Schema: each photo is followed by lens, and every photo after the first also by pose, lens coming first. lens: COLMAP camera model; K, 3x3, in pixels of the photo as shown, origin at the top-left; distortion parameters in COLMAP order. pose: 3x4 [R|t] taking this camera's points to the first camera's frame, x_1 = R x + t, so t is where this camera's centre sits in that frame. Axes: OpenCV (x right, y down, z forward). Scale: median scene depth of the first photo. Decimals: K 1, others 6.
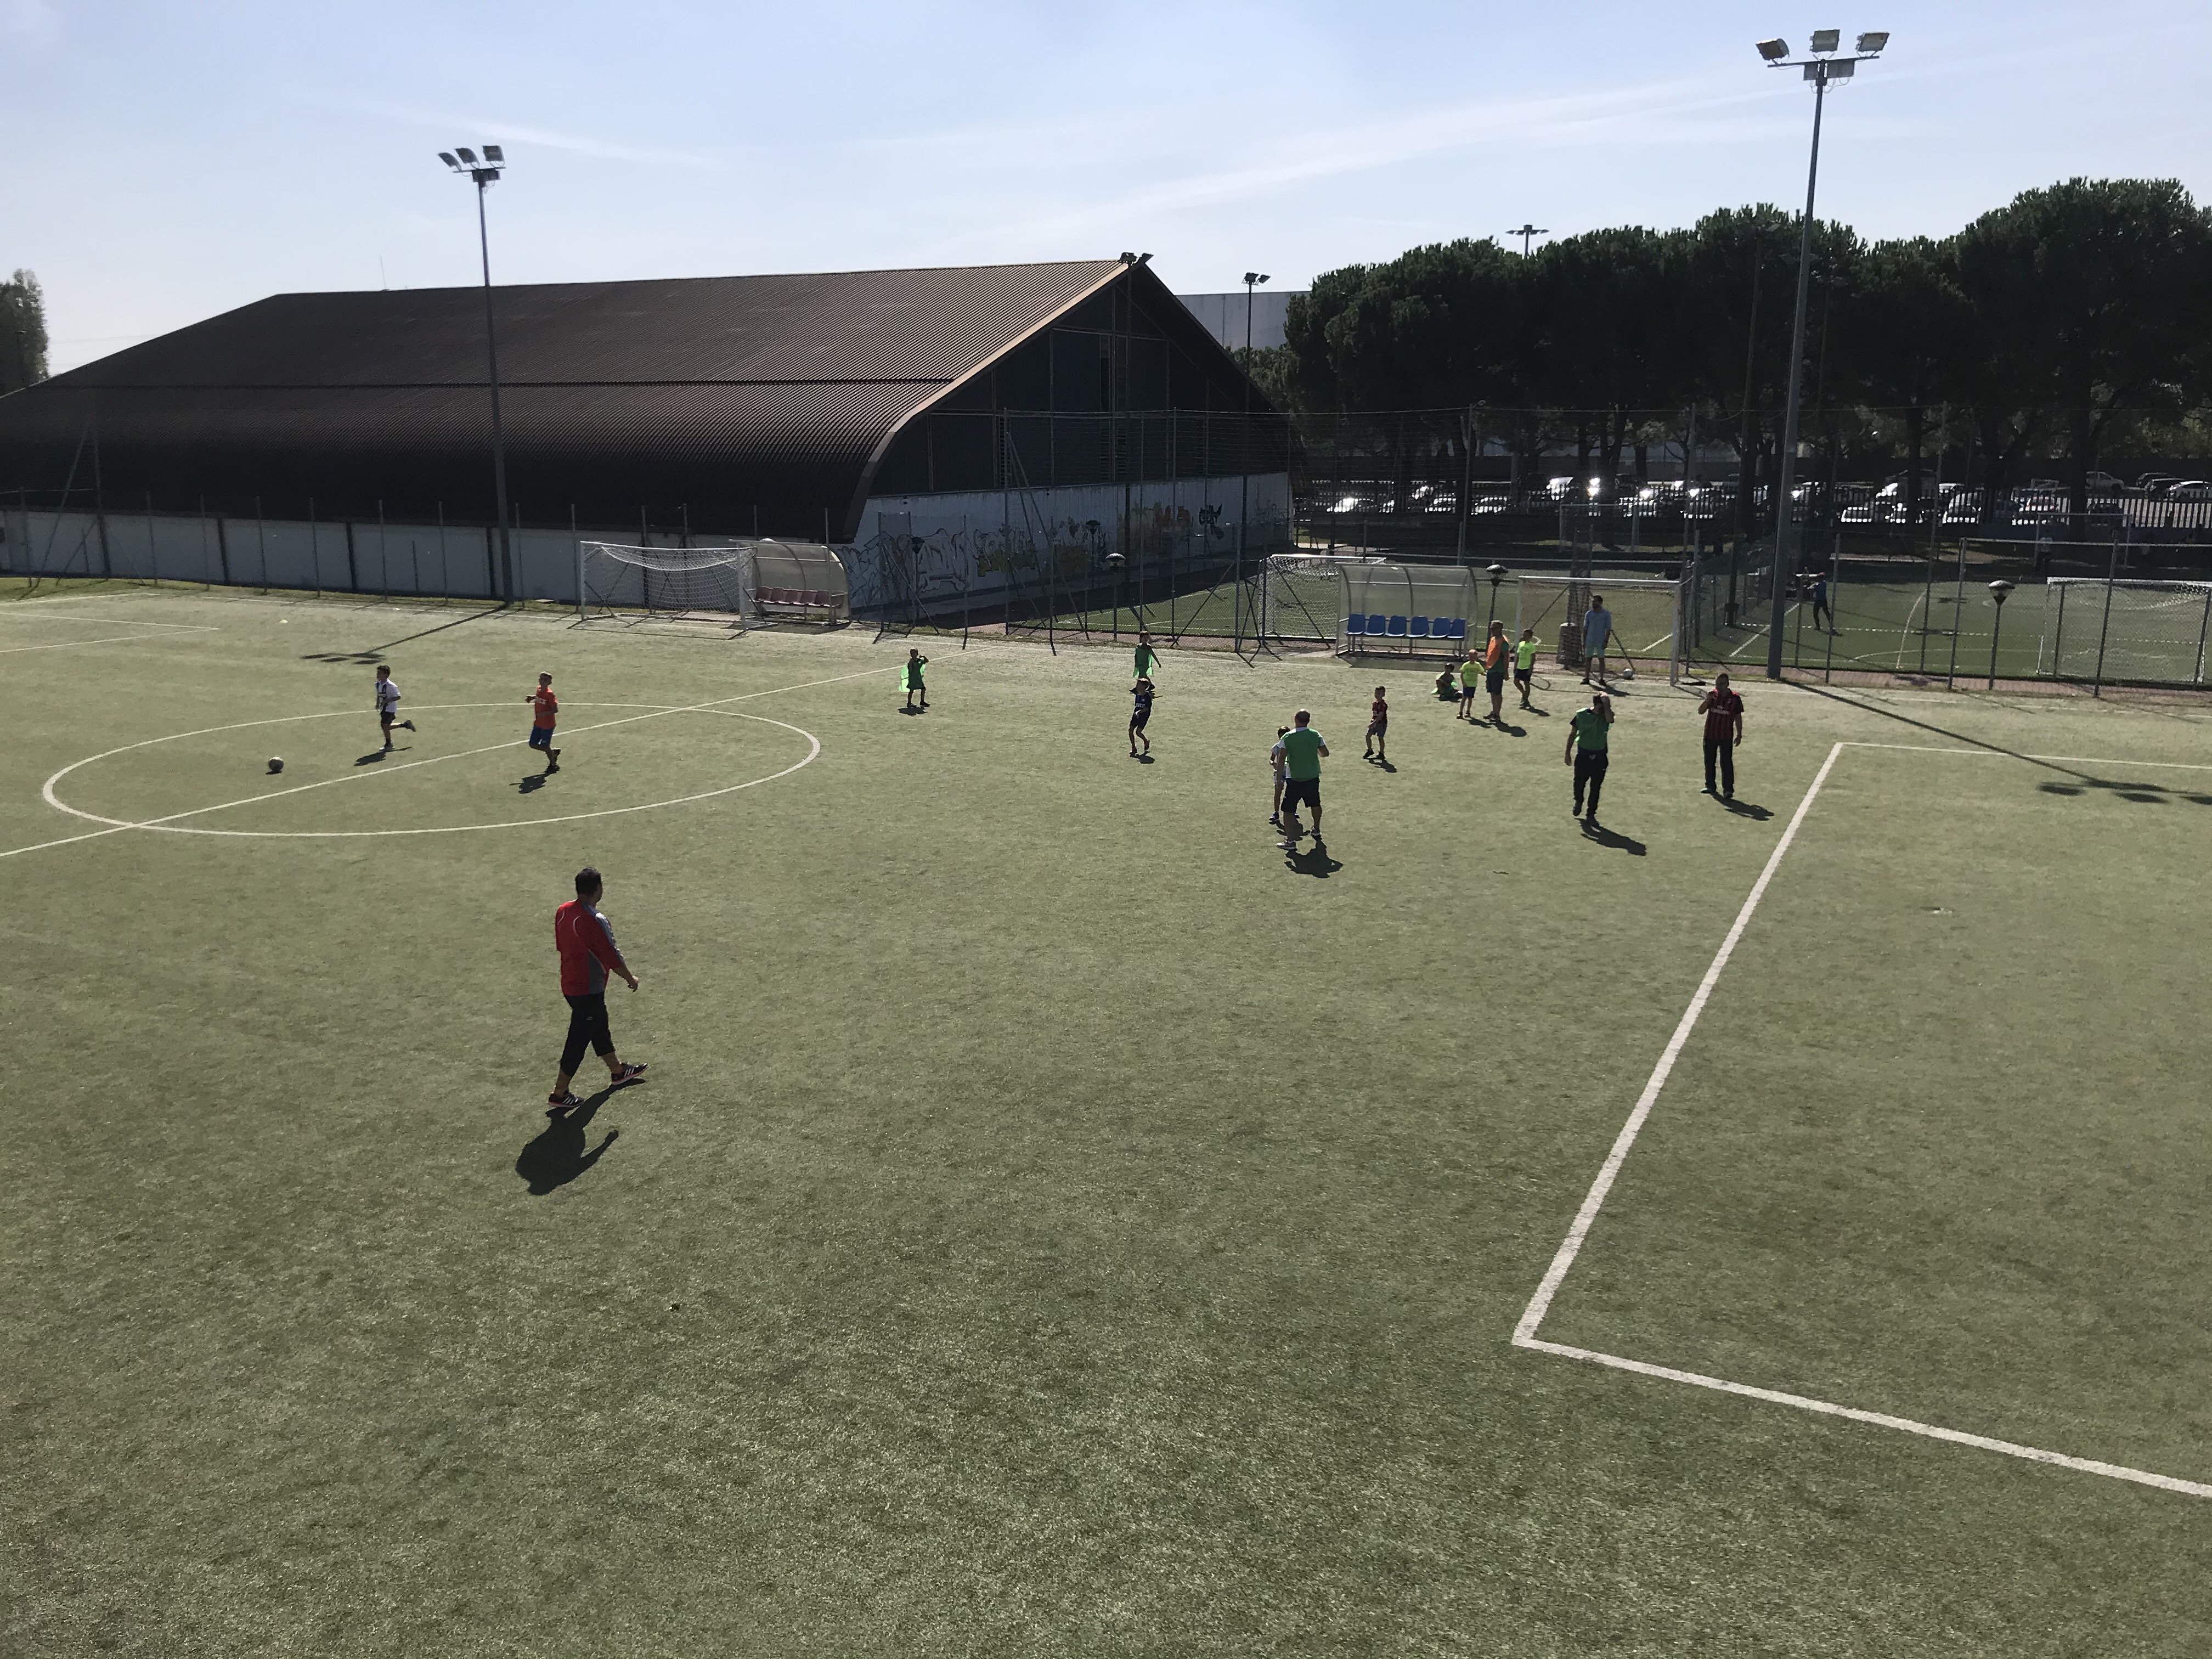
lens RADIAL K [[1781.7, 0, 1106.0], [0, 1781.7, 829.5], [0, 0, 1]] dist [0.068235, -0.050628]
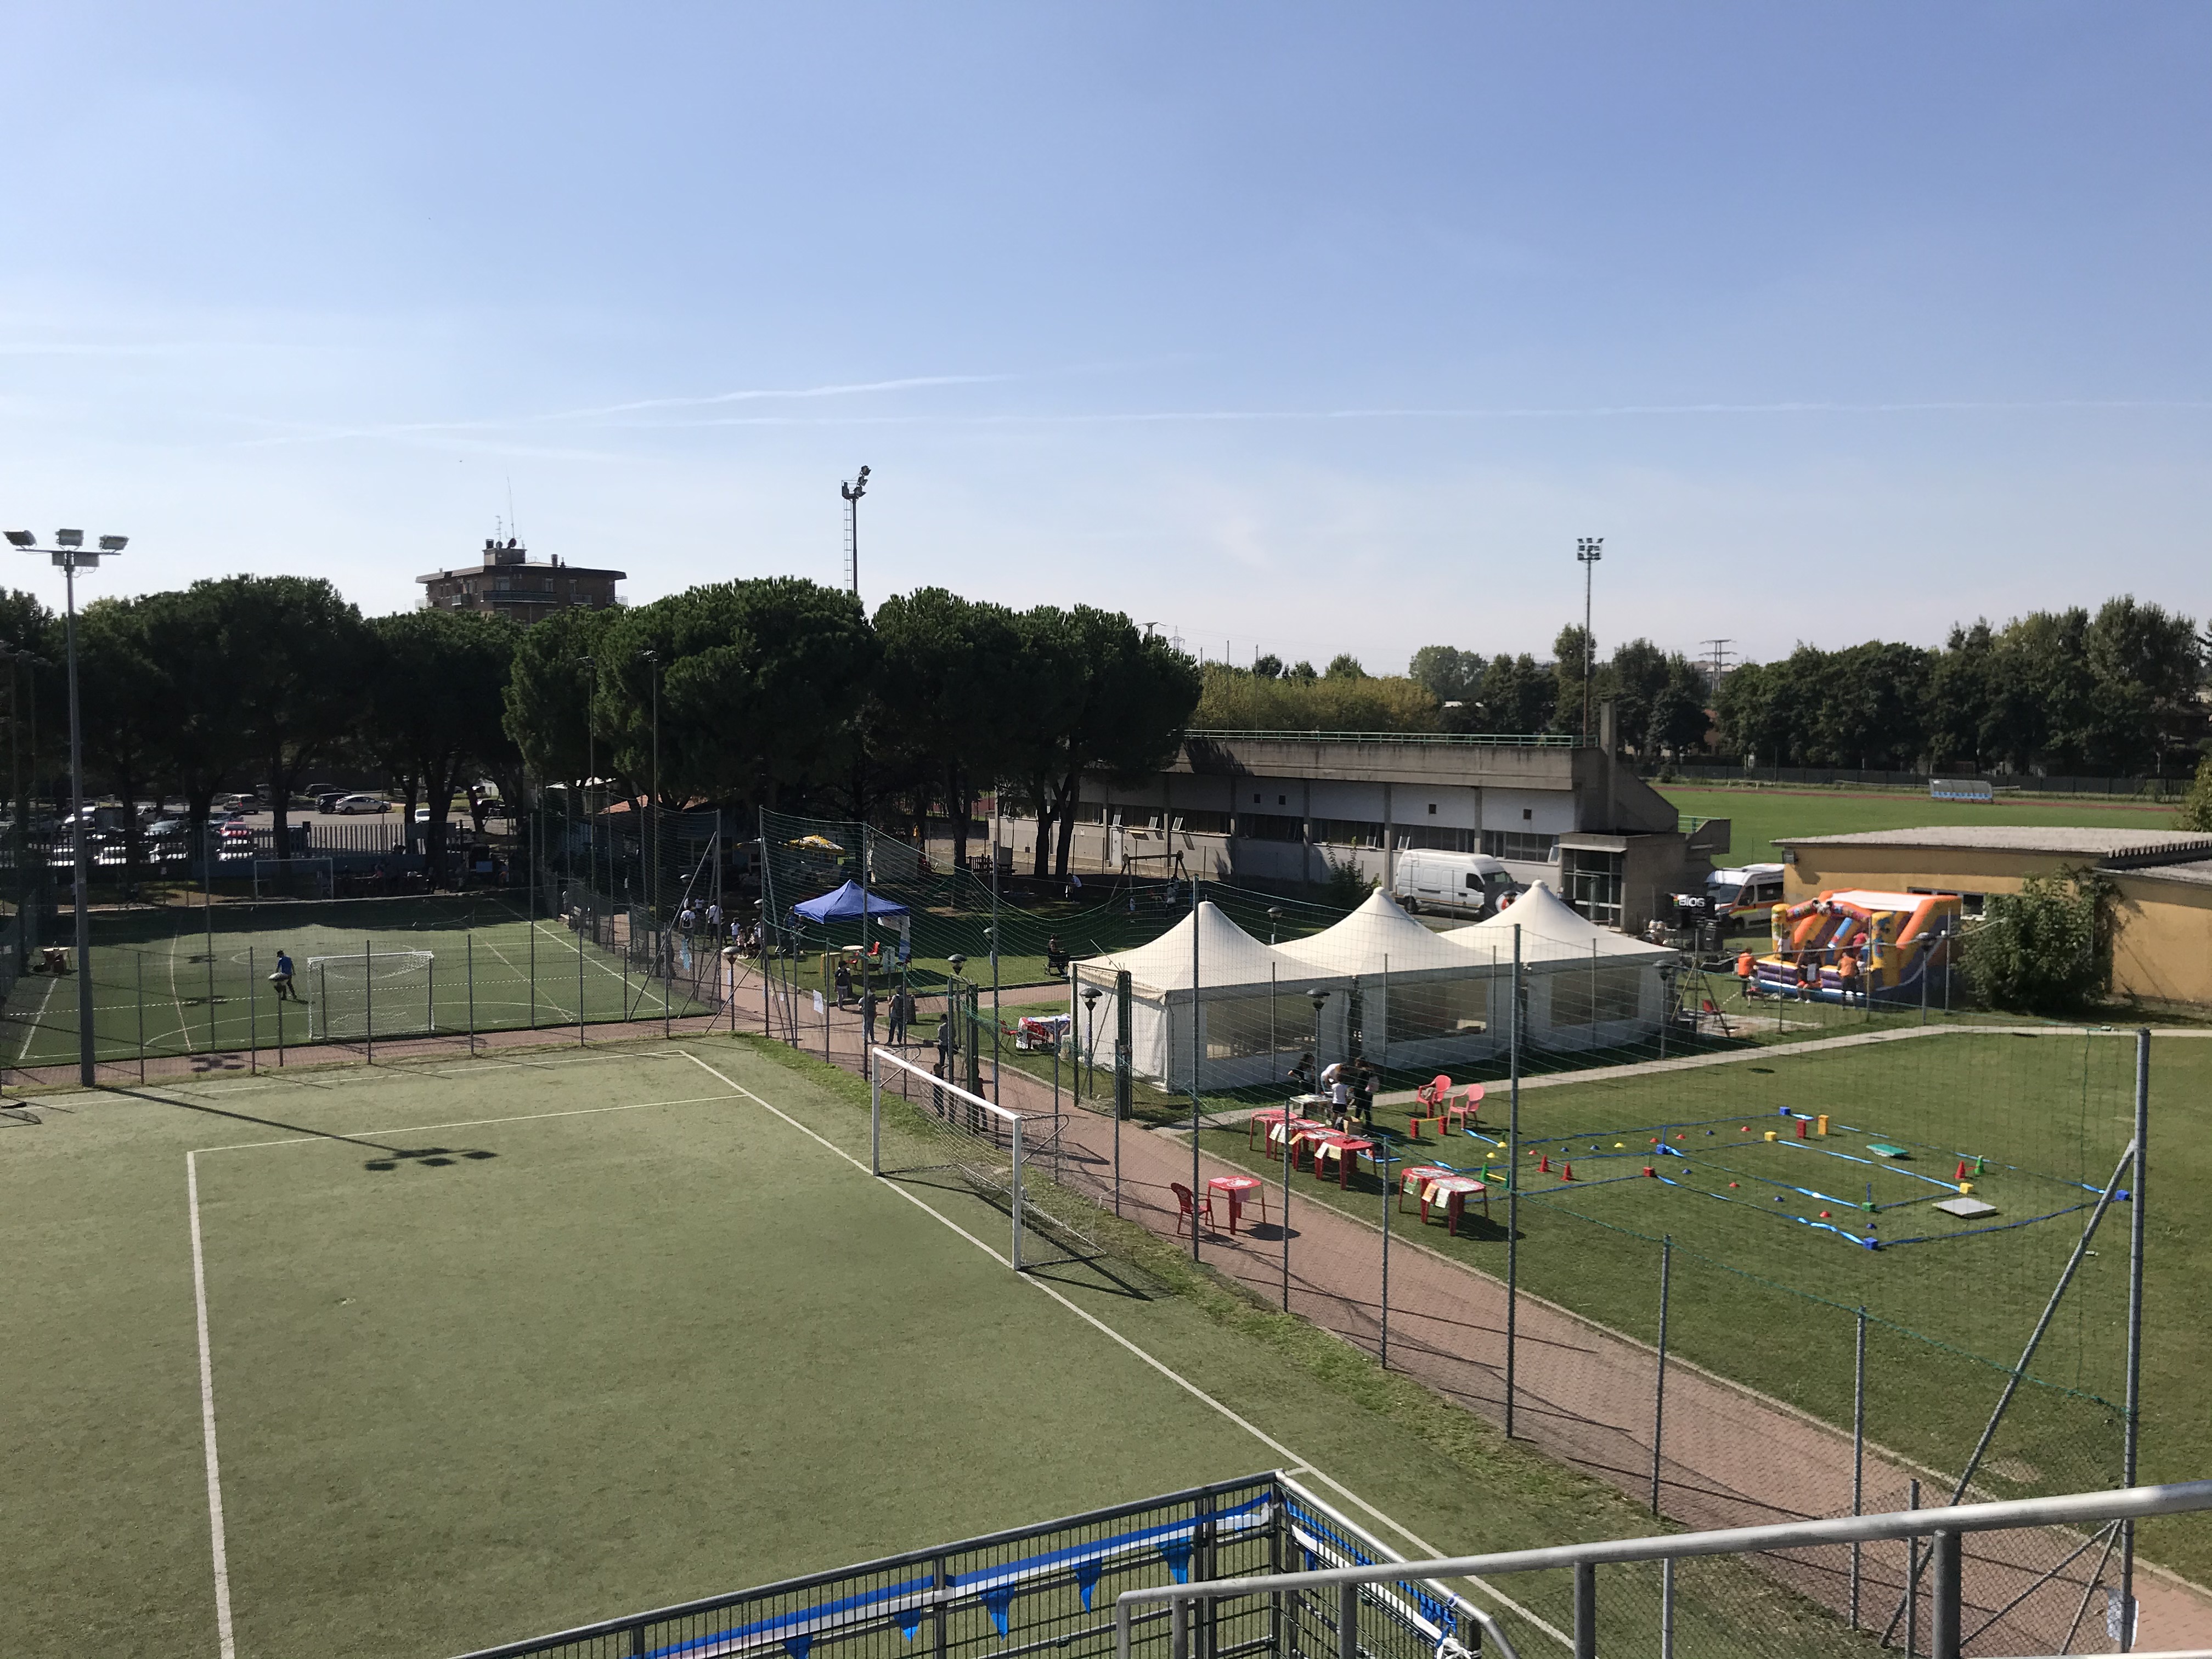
lens RADIAL K [[1781.7, 0, 1106.0], [0, 1781.7, 829.5], [0, 0, 1]] dist [0.068235, -0.050628]
pose [[0.595065, -0.043421, 0.802503, -0.193586], [0.168495, 0.983088, -0.071749, -0.078909], [-0.785816, 0.177914, 0.592318, -0.224126]]
